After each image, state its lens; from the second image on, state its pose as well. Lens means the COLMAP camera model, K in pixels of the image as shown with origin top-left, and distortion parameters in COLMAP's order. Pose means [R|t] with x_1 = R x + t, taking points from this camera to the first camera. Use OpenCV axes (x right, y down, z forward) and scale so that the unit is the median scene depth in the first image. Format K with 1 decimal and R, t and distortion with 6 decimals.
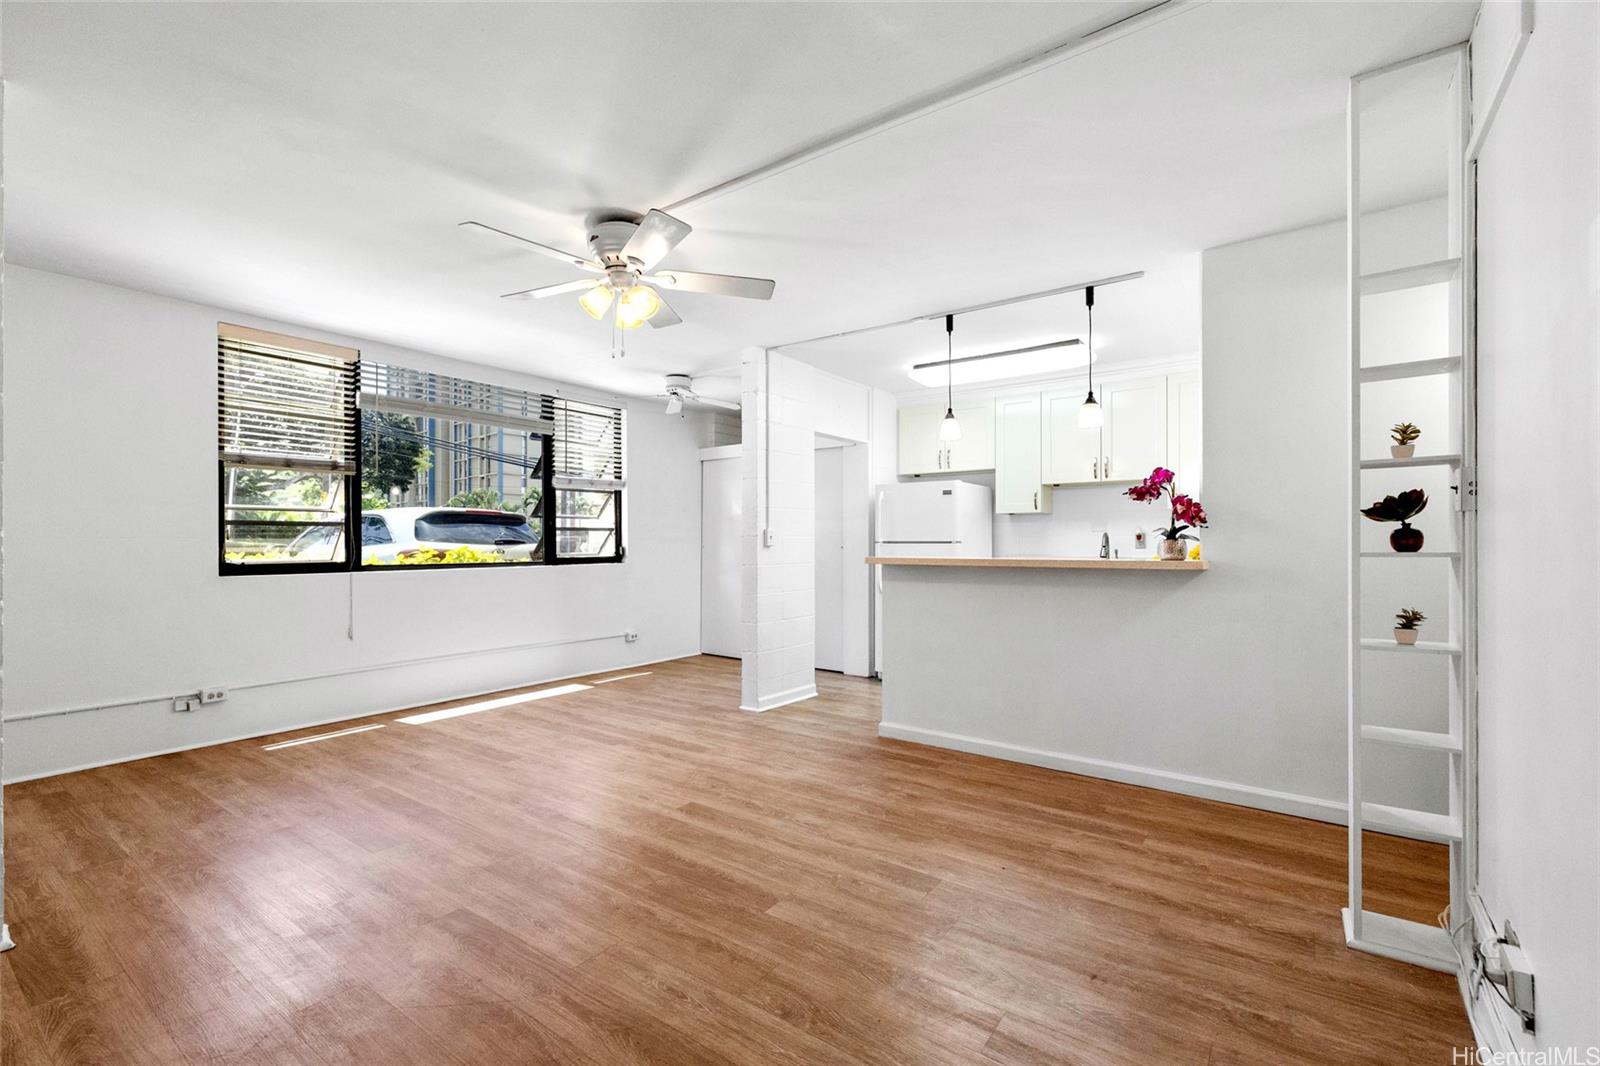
lens RADIAL K [[687.5, 0, 814.2], [0, 687.5, 536.9], [0, 0, 1]] dist [0.009747, 0.000035]
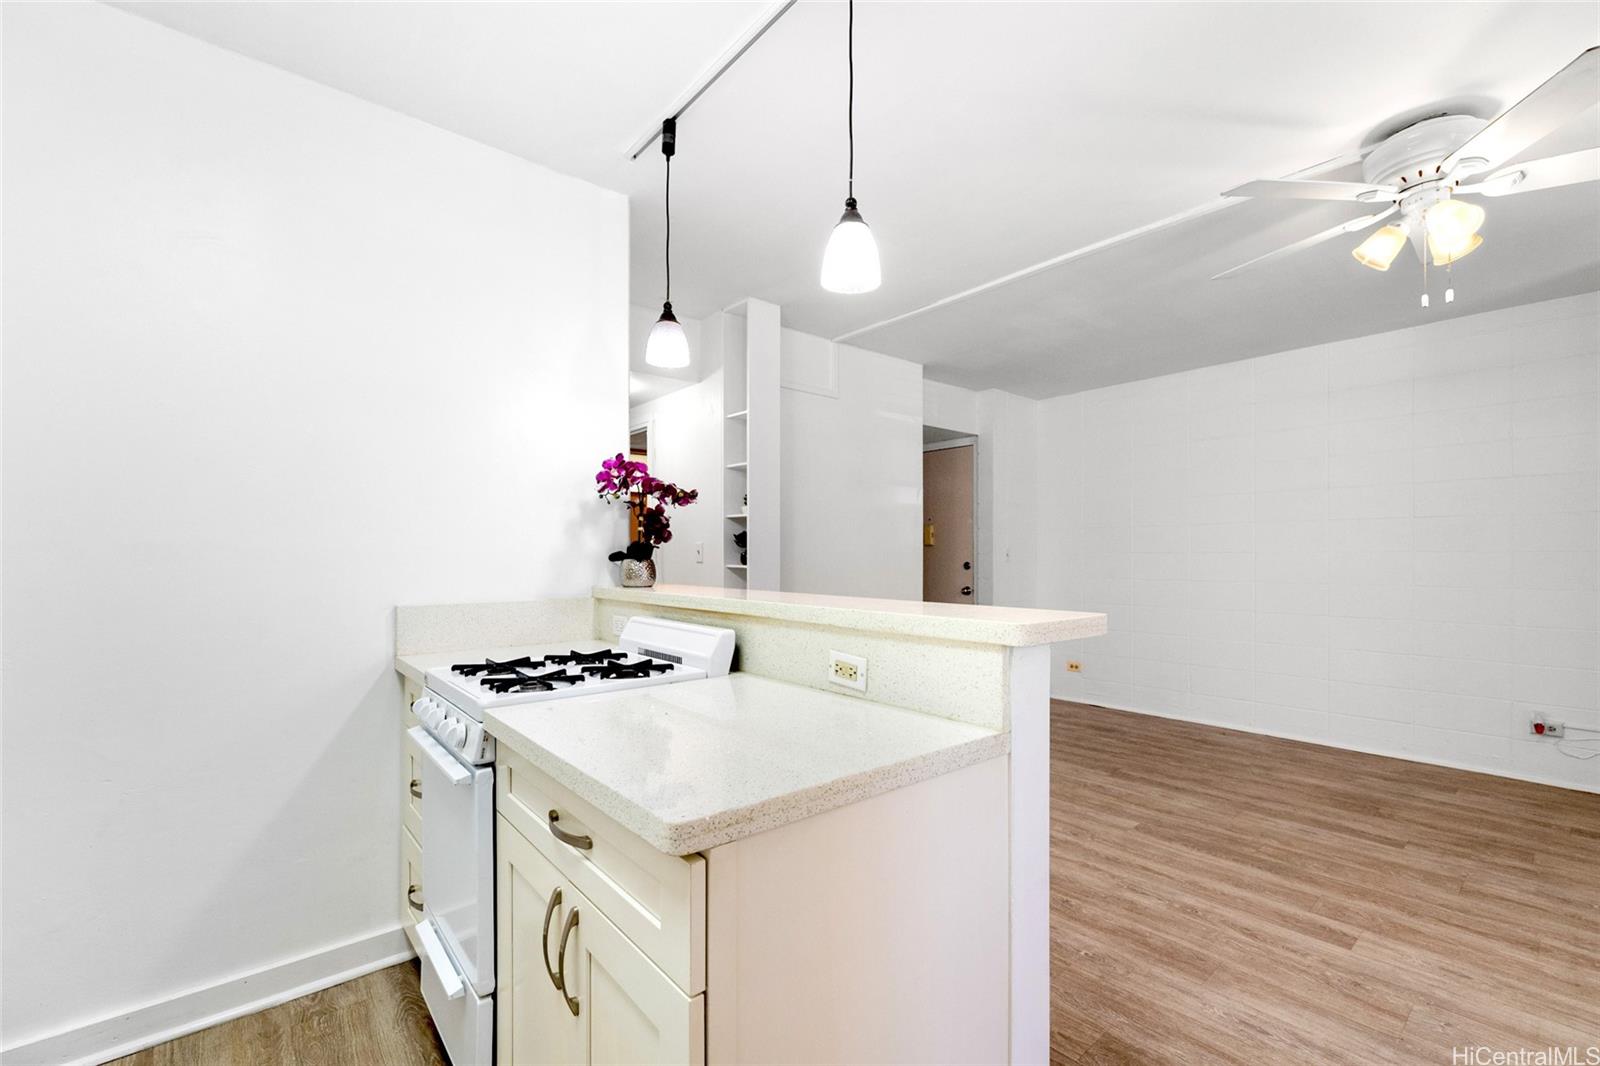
lens RADIAL K [[684.1, 0, 803.4], [0, 684.1, 556.4], [0, 0, 1]] dist [0.000278, 0.000076]
pose [[-0.968491, 0.001598, 0.249043, 0.148312], [0.000726, 0.999993, -0.003594, 0.003307], [-0.249047, -0.003300, -0.968486, 1.531826]]
